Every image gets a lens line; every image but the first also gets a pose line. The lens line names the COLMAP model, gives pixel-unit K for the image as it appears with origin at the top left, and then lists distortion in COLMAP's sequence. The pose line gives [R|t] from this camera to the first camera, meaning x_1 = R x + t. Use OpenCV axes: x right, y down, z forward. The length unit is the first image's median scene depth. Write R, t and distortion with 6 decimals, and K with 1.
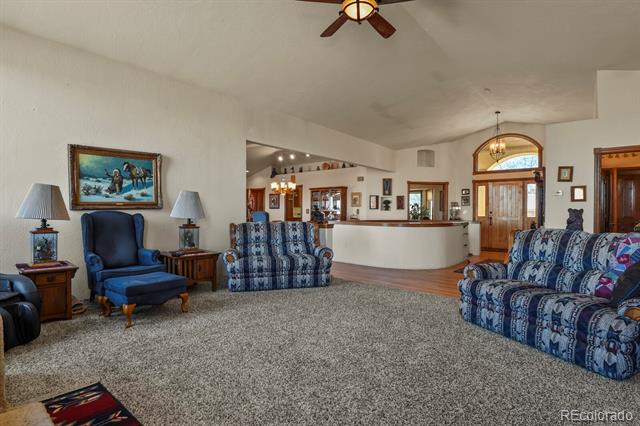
lens RADIAL K [[319.2, 0, 321.1], [0, 319.2, 214.2], [0, 0, 1]] dist [-0.015749, -0.009782]
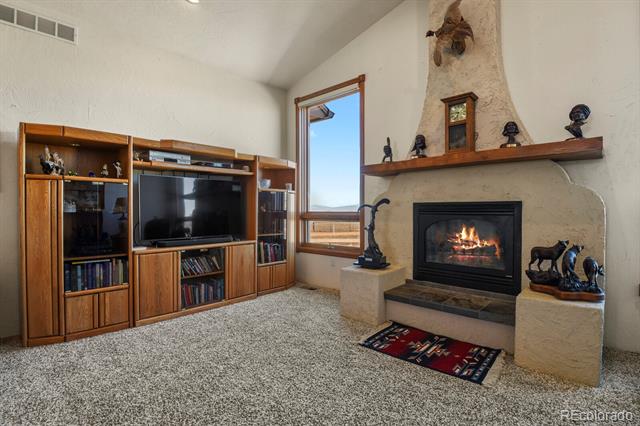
lens RADIAL K [[319.2, 0, 321.1], [0, 319.2, 214.2], [0, 0, 1]] dist [-0.015749, -0.009782]
pose [[-0.998982, -0.001939, 0.045078, -0.128500], [-0.001379, 0.999921, 0.012466, -0.011887], [-0.045099, 0.012392, -0.998906, 1.090128]]
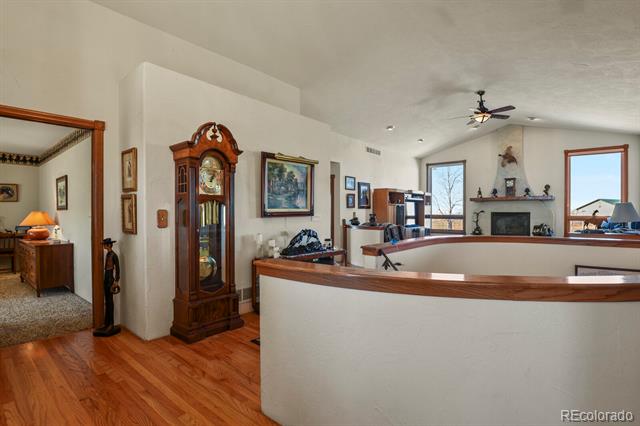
lens RADIAL K [[319.2, 0, 321.1], [0, 319.2, 214.2], [0, 0, 1]] dist [-0.015749, -0.009782]
pose [[-0.999980, -0.005466, -0.003231, 1.048518], [-0.005494, 0.999947, 0.008720, -0.031279], [0.003183, 0.008738, -0.999957, 2.751719]]
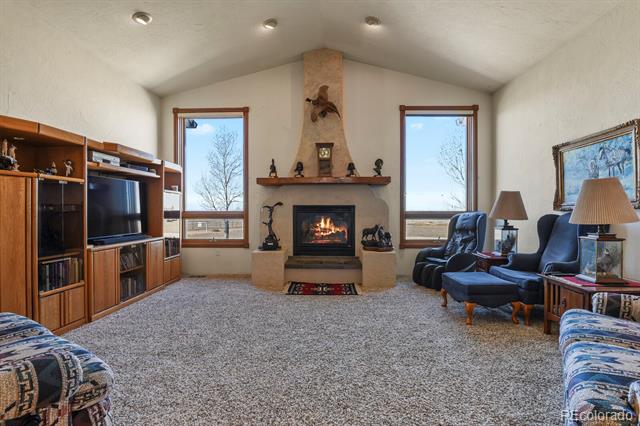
lens RADIAL K [[319.2, 0, 321.1], [0, 319.2, 214.2], [0, 0, 1]] dist [-0.015749, -0.009782]
pose [[-0.784487, 0.003506, -0.620135, 0.425797], [-0.004771, 0.999920, 0.011690, -0.010641], [0.620127, 0.012129, -0.784408, 1.338998]]
